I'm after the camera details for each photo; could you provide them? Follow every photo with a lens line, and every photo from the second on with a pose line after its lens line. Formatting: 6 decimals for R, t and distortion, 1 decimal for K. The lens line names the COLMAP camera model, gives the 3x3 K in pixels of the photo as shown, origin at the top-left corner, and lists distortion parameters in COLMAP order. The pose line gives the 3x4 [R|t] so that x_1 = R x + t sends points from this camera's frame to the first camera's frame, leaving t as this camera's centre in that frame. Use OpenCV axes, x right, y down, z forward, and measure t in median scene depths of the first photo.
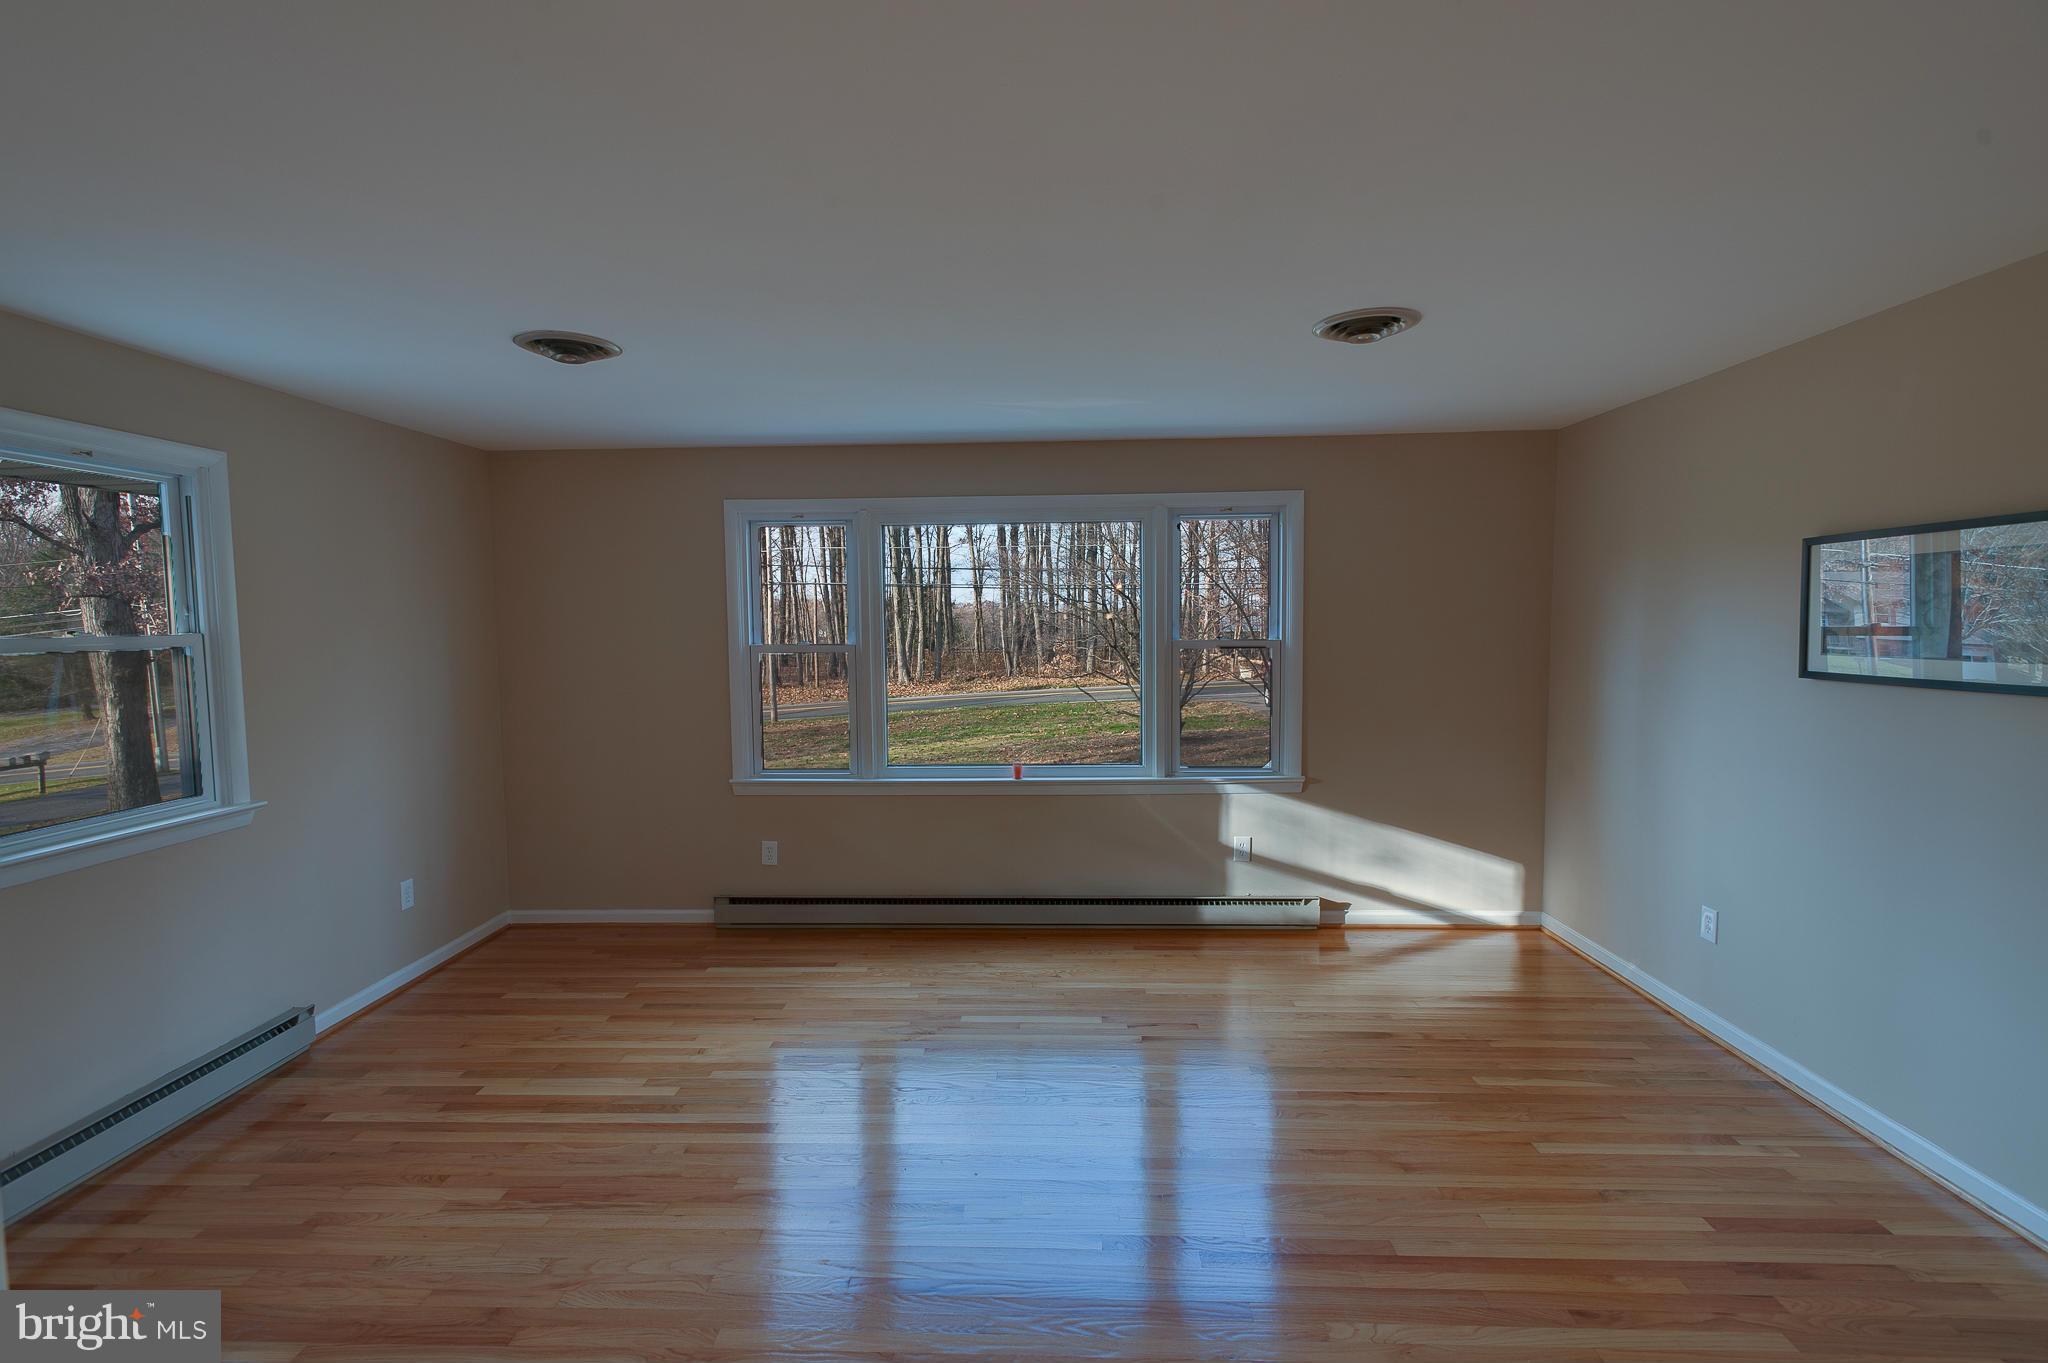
lens RADIAL K [[923.9, 0, 1024.0], [0, 923.9, 681.5], [0, 0, 1]] dist [-0.015585, -0.000304]
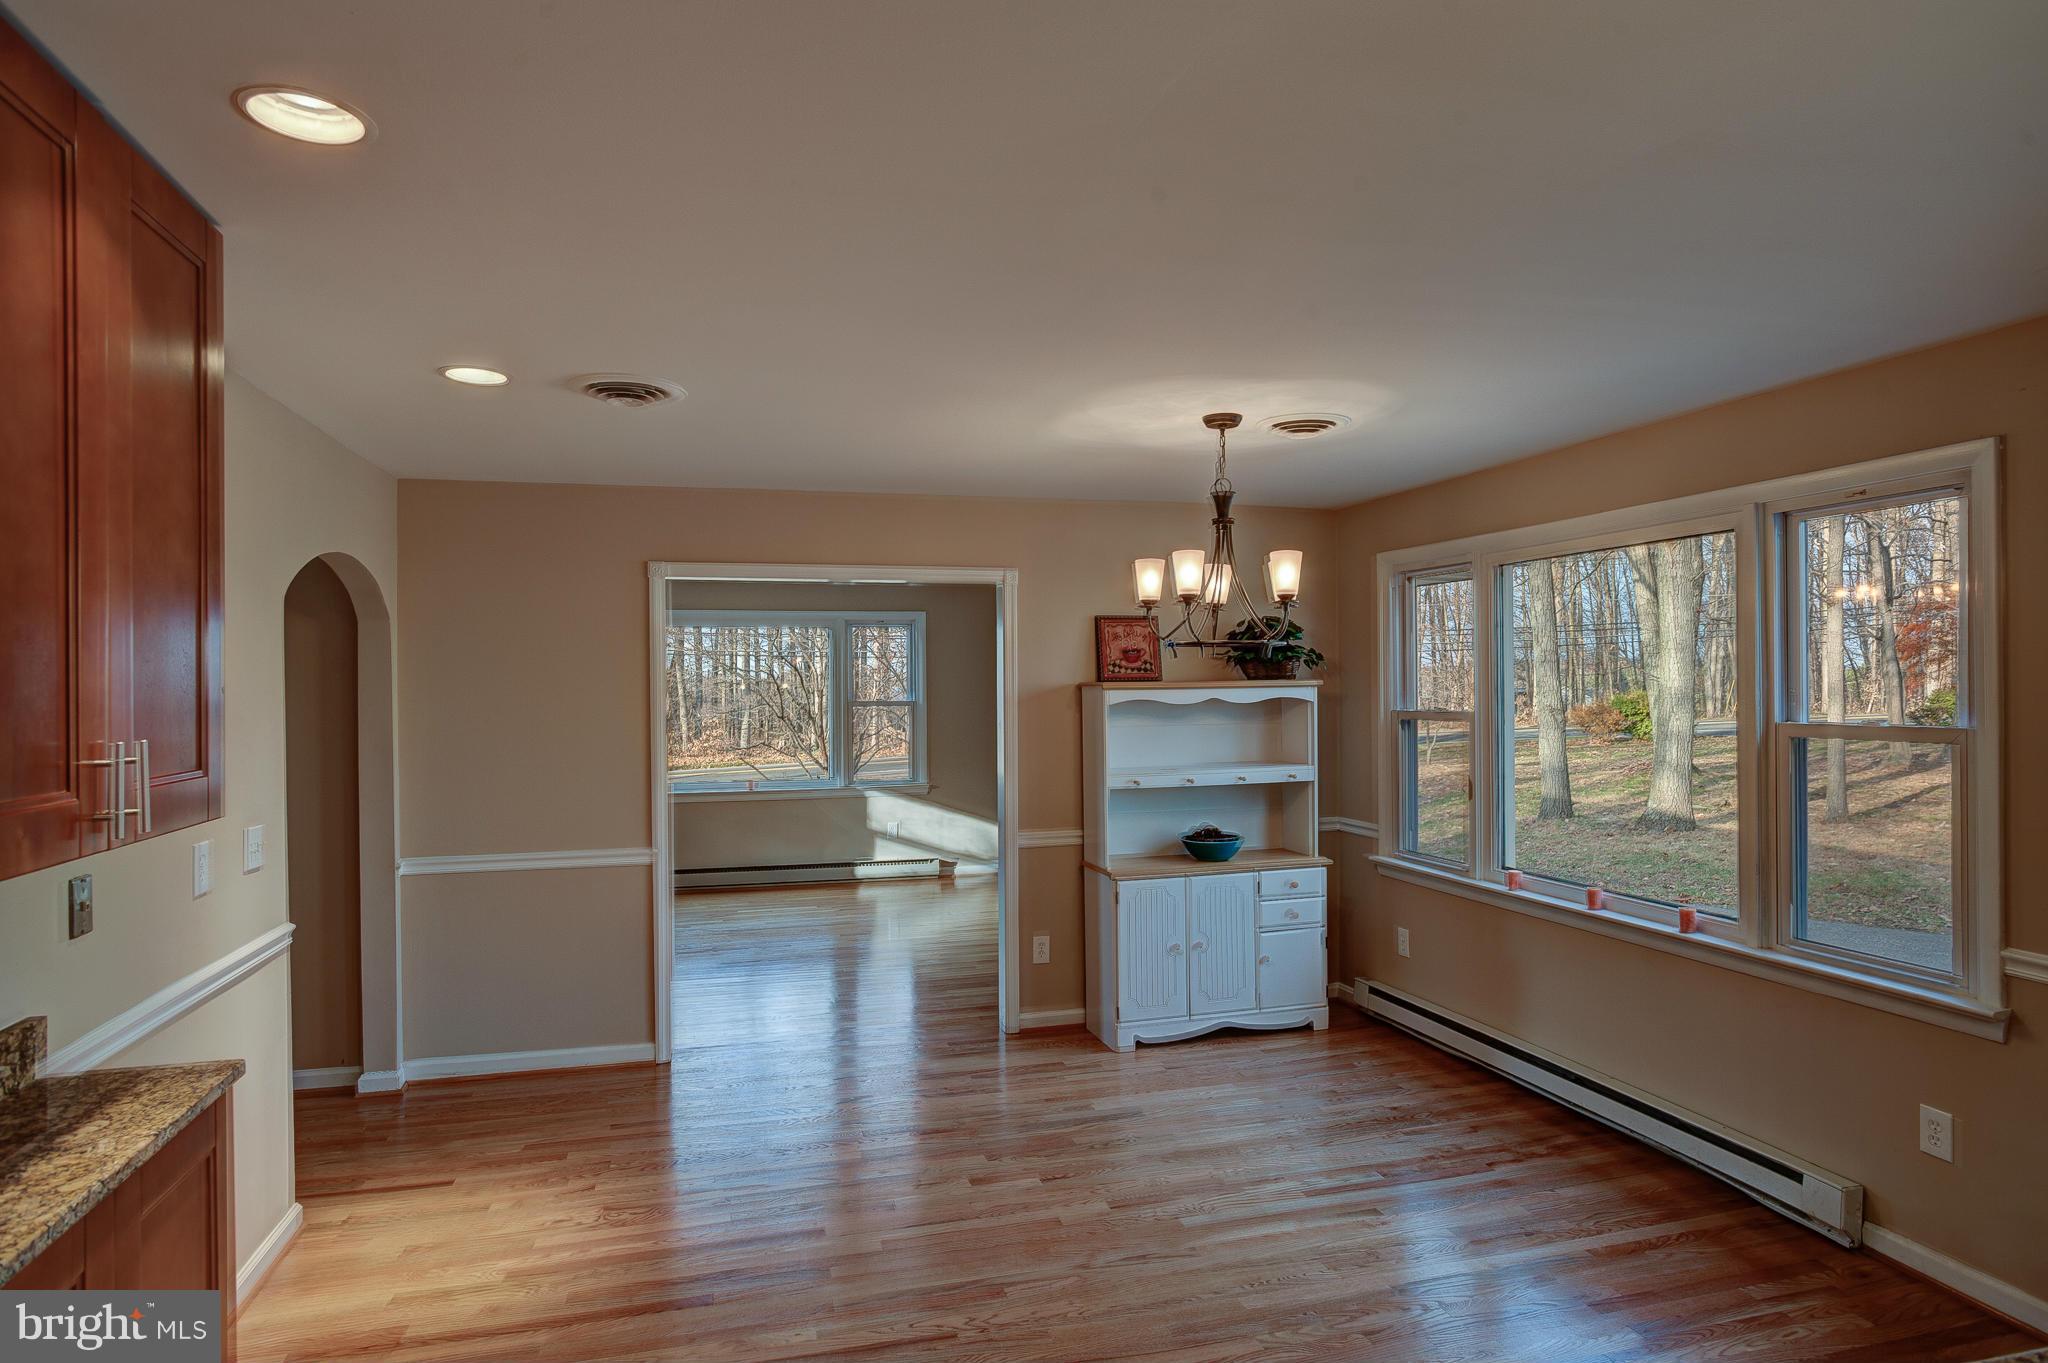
lens RADIAL K [[1193.2, 0, 1024.0], [0, 1193.2, 681.5], [0, 0, 1]] dist [-0.002220, 0.000878]
pose [[0.950638, 0.005818, 0.310248, -0.198369], [0.017271, 0.997282, -0.071624, 0.077406], [-0.309822, 0.073447, 0.947954, -1.100058]]
